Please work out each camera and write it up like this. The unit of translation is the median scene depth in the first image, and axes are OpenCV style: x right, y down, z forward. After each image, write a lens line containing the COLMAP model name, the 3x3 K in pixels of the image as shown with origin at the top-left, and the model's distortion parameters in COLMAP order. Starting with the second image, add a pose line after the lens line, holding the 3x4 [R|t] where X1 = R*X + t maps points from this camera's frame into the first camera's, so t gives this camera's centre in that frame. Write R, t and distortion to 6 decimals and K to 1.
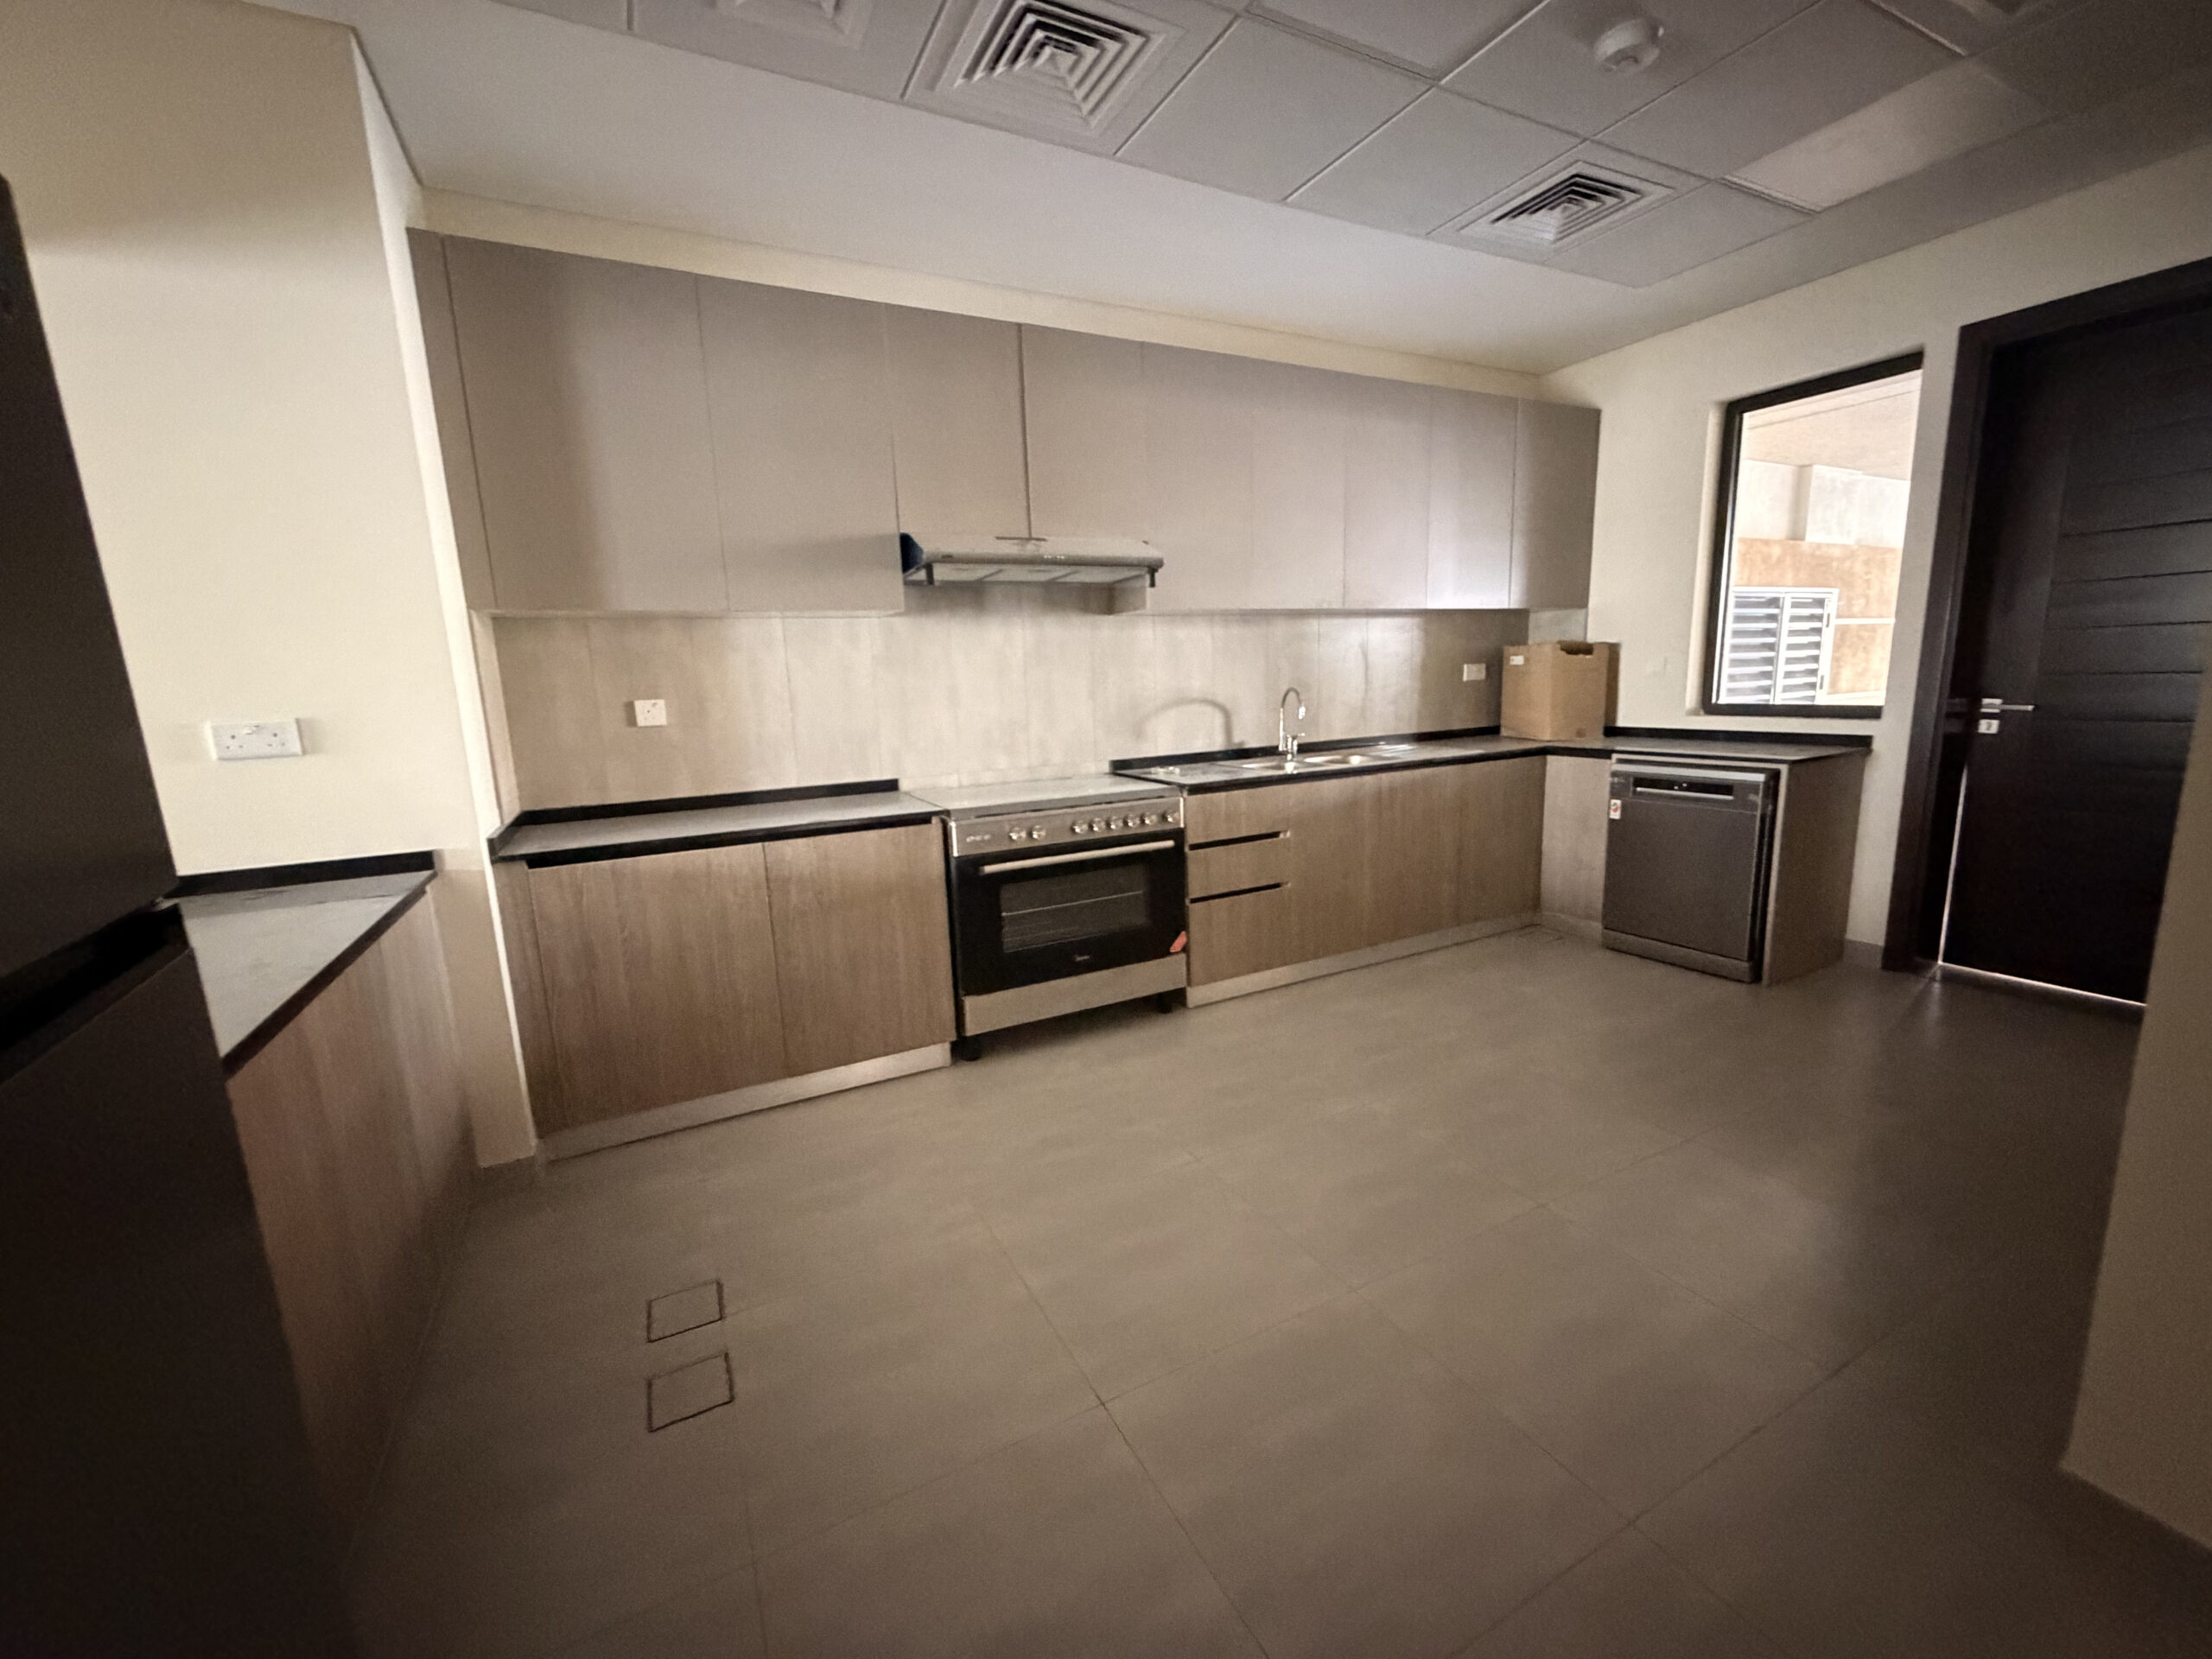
lens RADIAL K [[893.7, 0, 1108.6], [0, 893.7, 827.4], [0, 0, 1]] dist [0.006581, 0.000517]
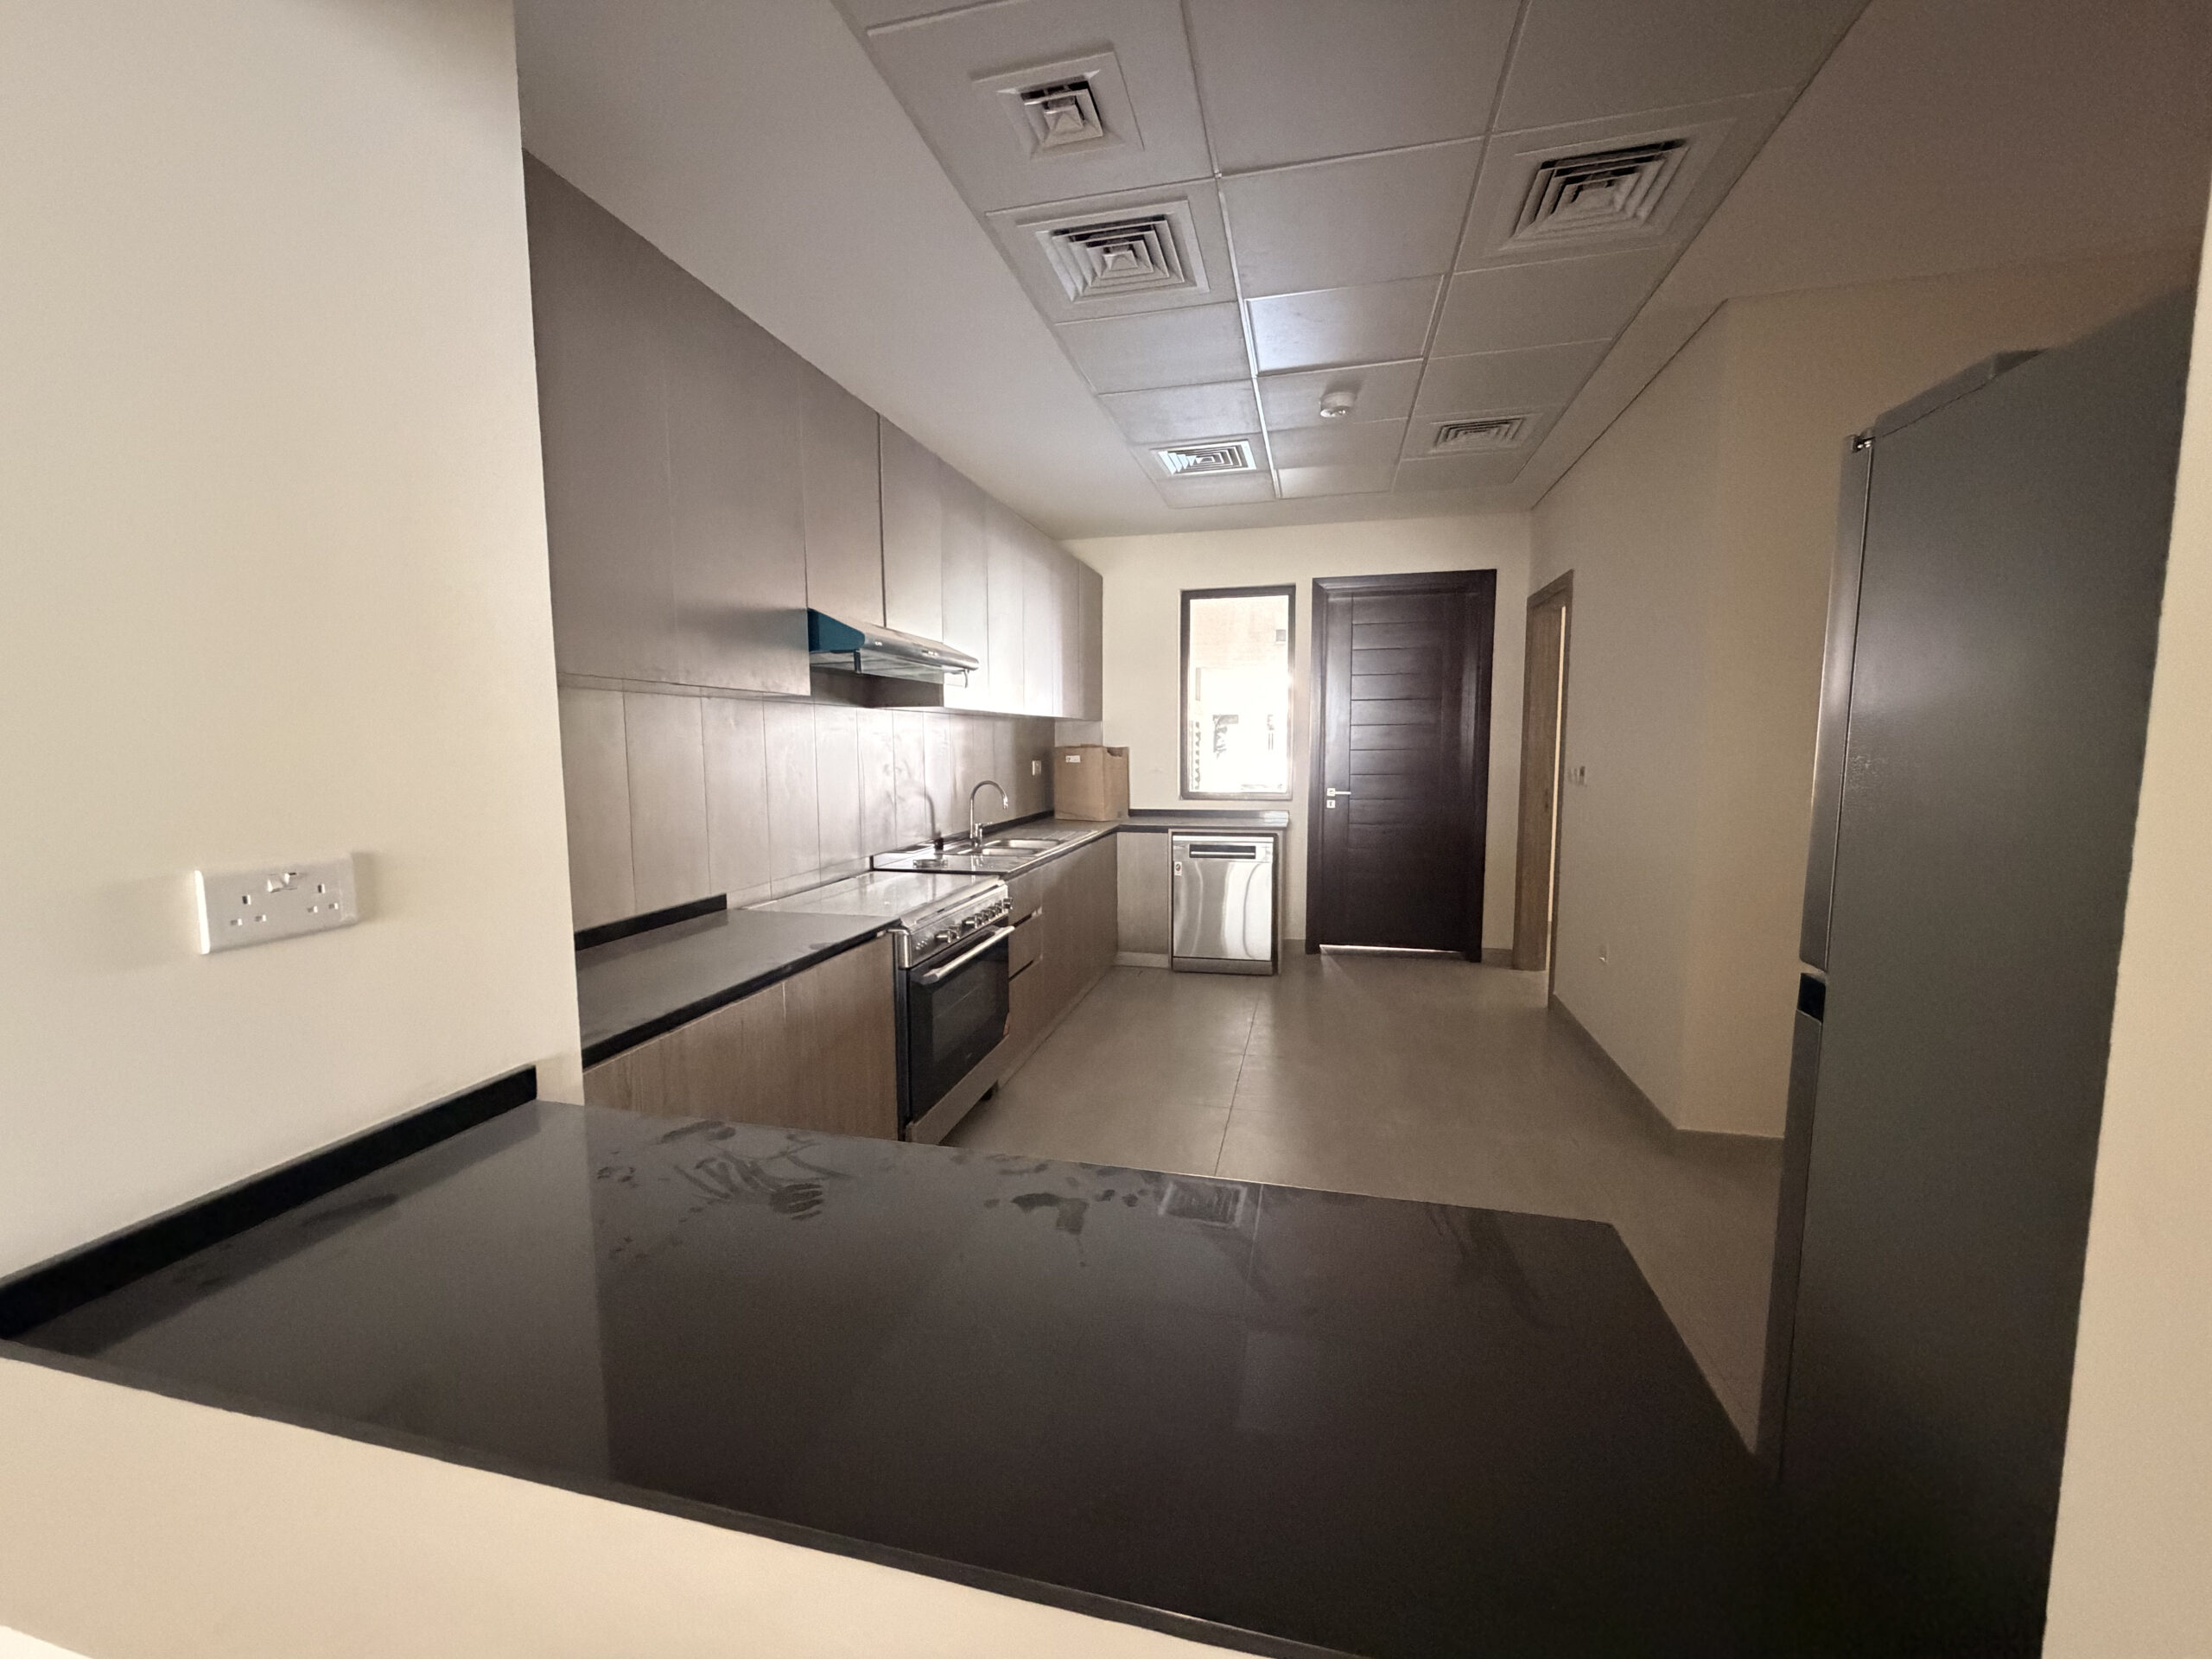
lens RADIAL K [[893.7, 0, 1094.6], [0, 893.7, 840.0], [0, 0, 1]] dist [0.006581, 0.000517]
pose [[0.673747, -0.050821, 0.737213, -0.569189], [0.109787, 0.993445, -0.031851, -0.036648], [-0.730762, 0.102396, 0.674909, 0.169191]]
